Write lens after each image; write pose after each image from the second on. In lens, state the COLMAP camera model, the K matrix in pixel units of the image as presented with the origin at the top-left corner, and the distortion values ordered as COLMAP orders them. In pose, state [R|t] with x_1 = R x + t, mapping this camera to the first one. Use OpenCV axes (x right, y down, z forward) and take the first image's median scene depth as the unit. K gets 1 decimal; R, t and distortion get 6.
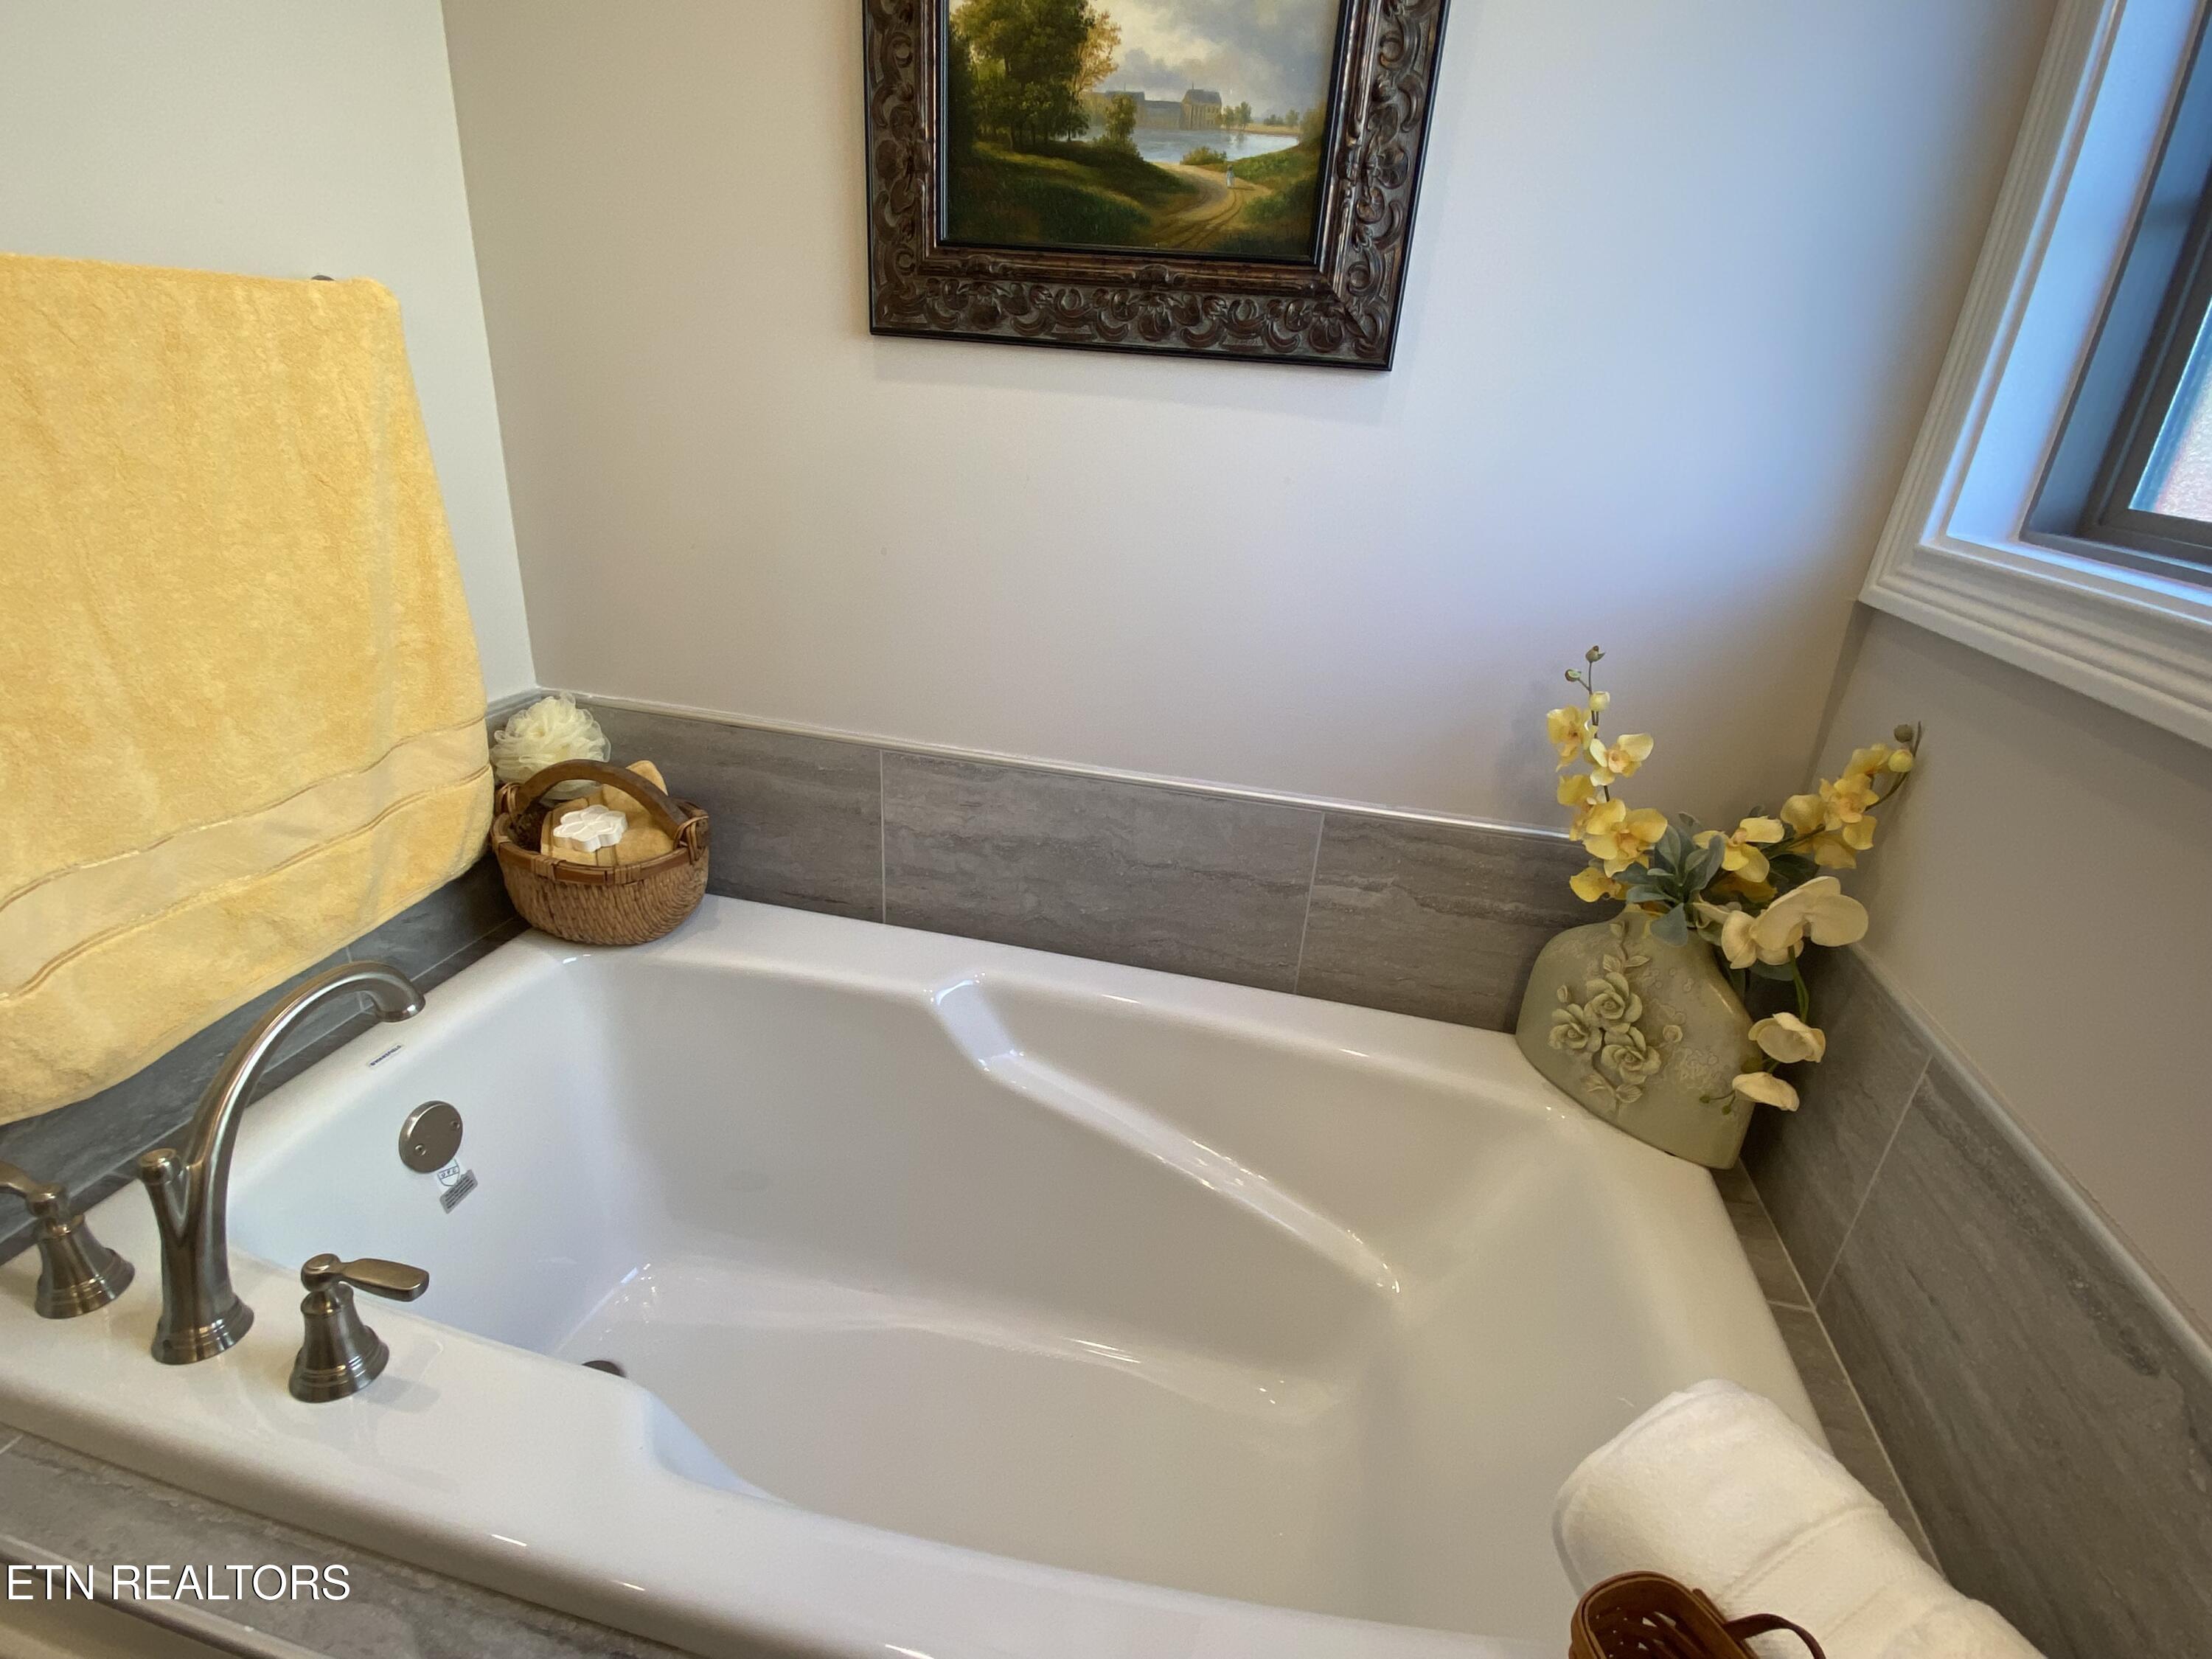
lens RADIAL K [[1062.3, 0, 1093.1], [0, 1062.3, 840.6], [0, 0, 1]] dist [0.032992, -0.040889]
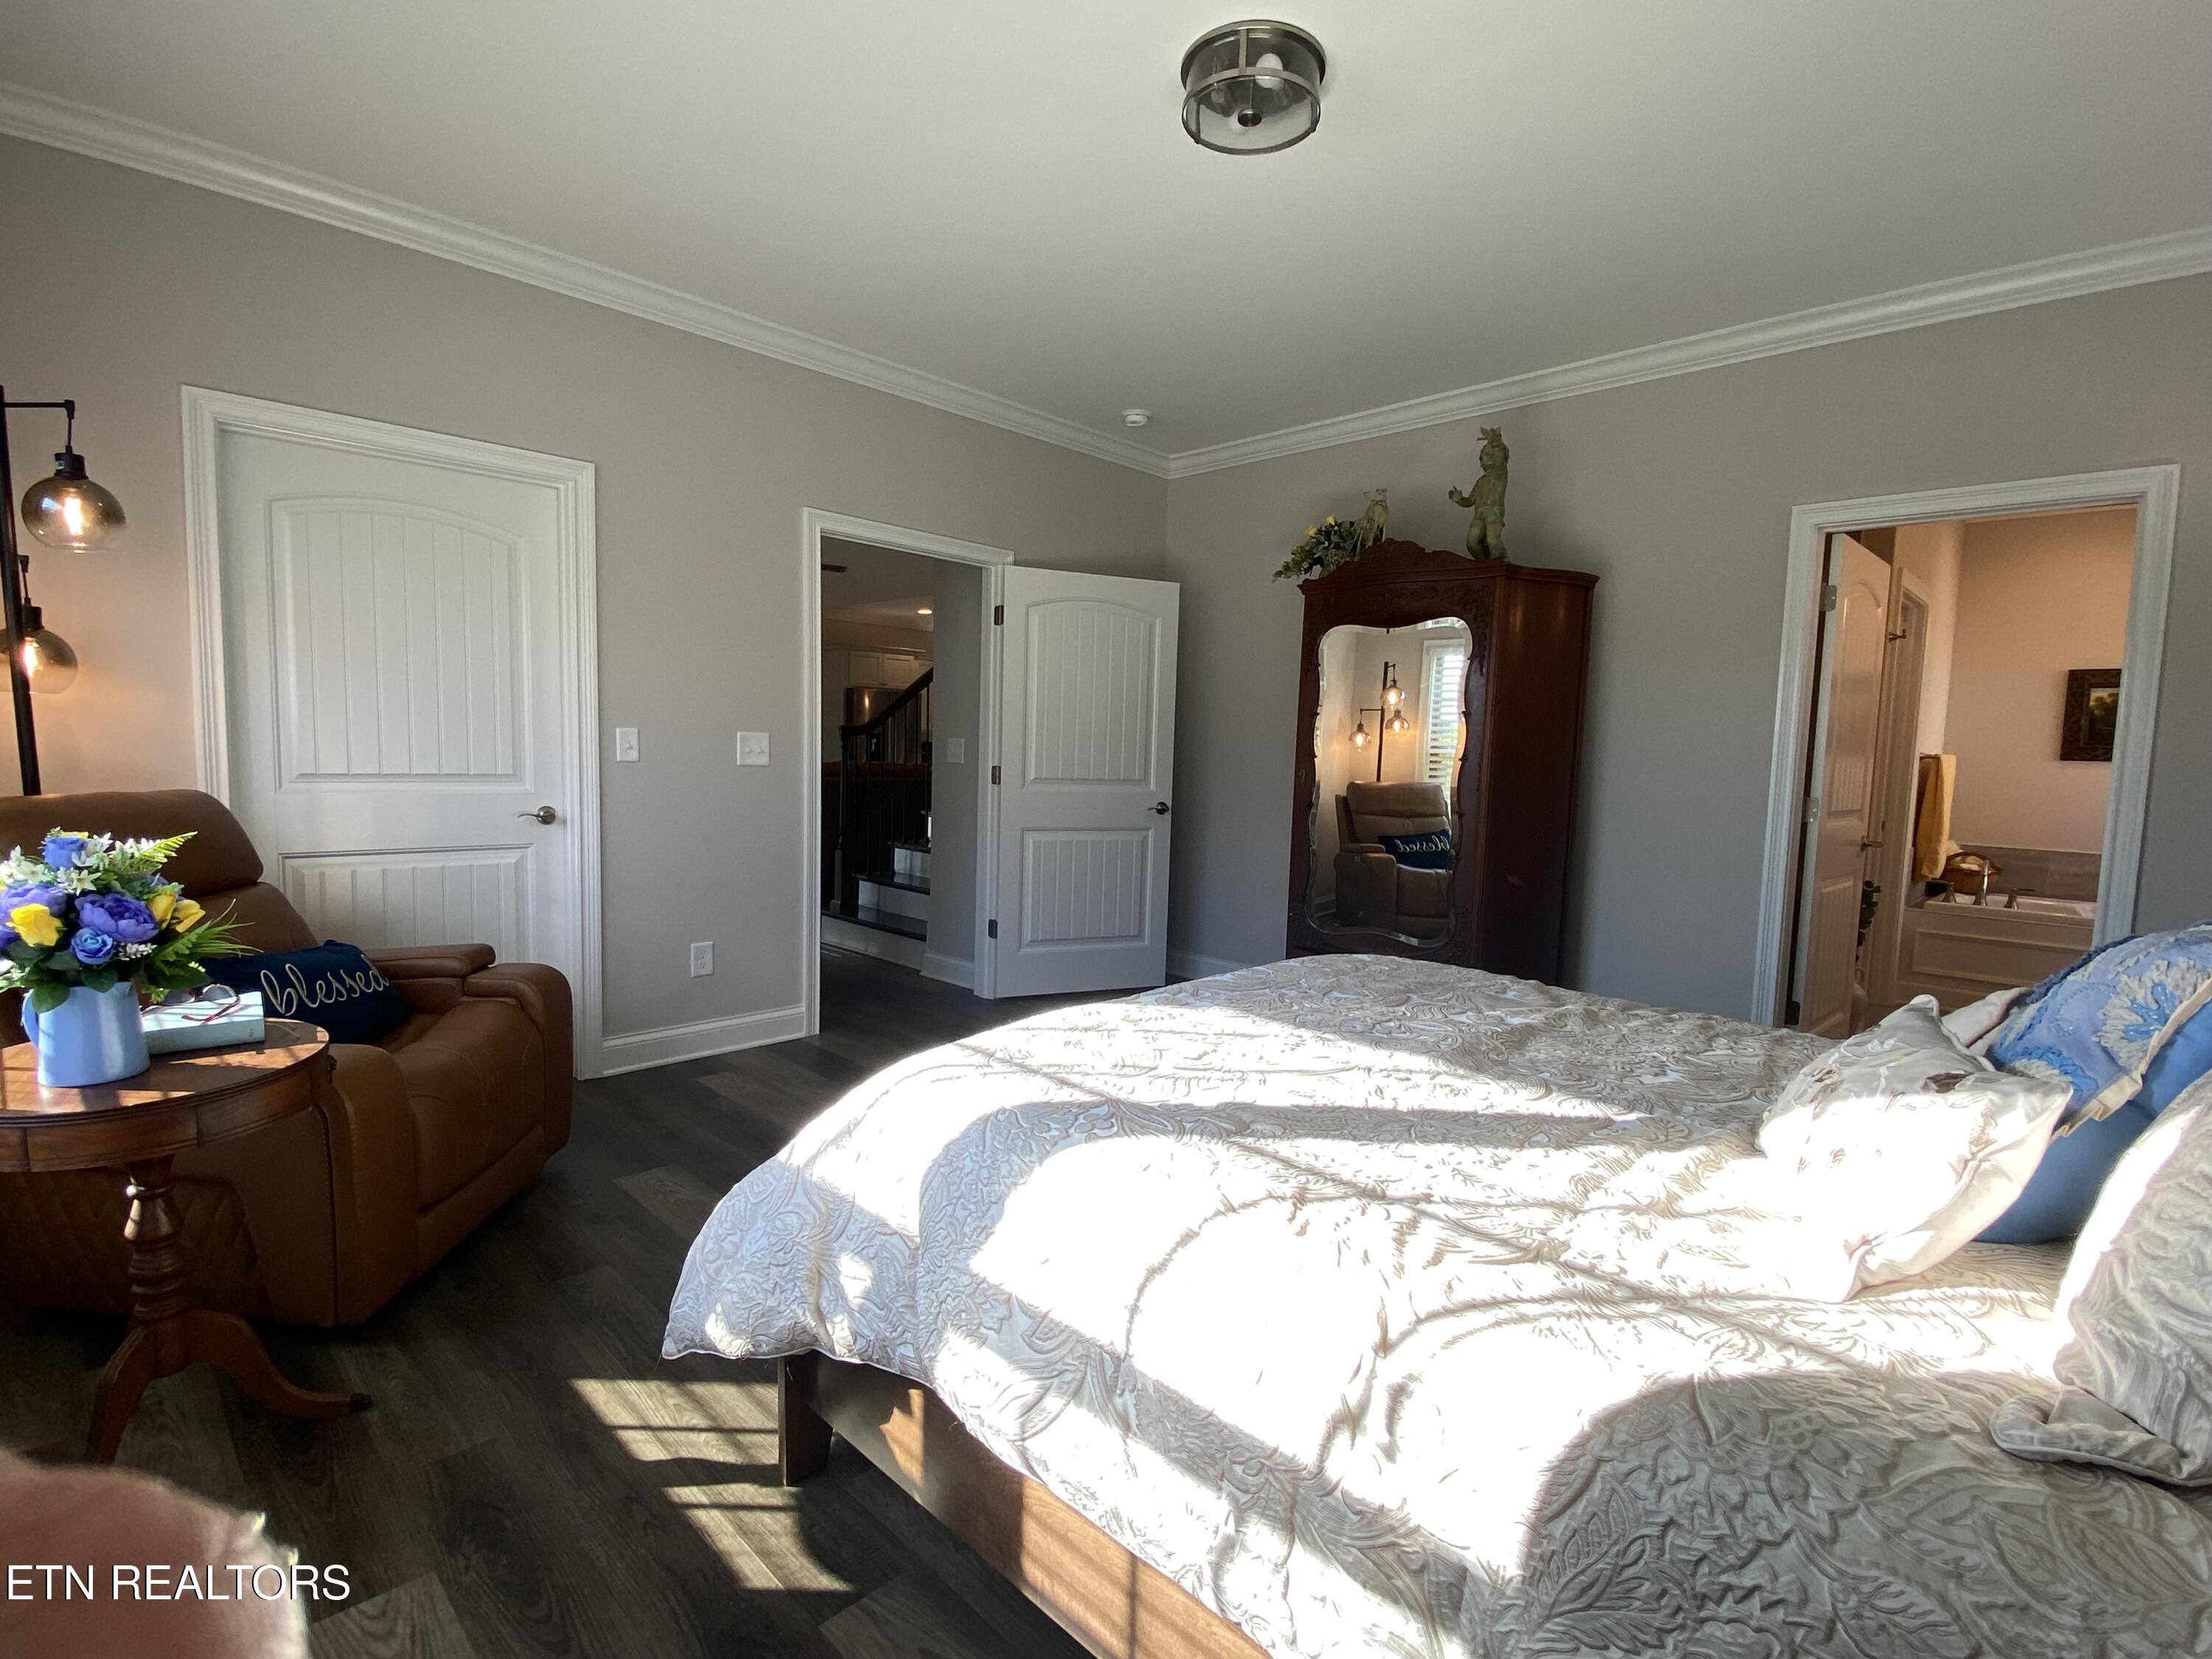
lens RADIAL K [[1056.2, 0, 1103.9], [0, 1056.2, 832.8], [0, 0, 1]] dist [0.041385, -0.032650]
pose [[0.843365, 0.003809, -0.537328, -1.034064], [-0.189886, 0.937568, -0.291391, 1.687662], [0.502672, 0.347780, 0.791435, -3.993655]]
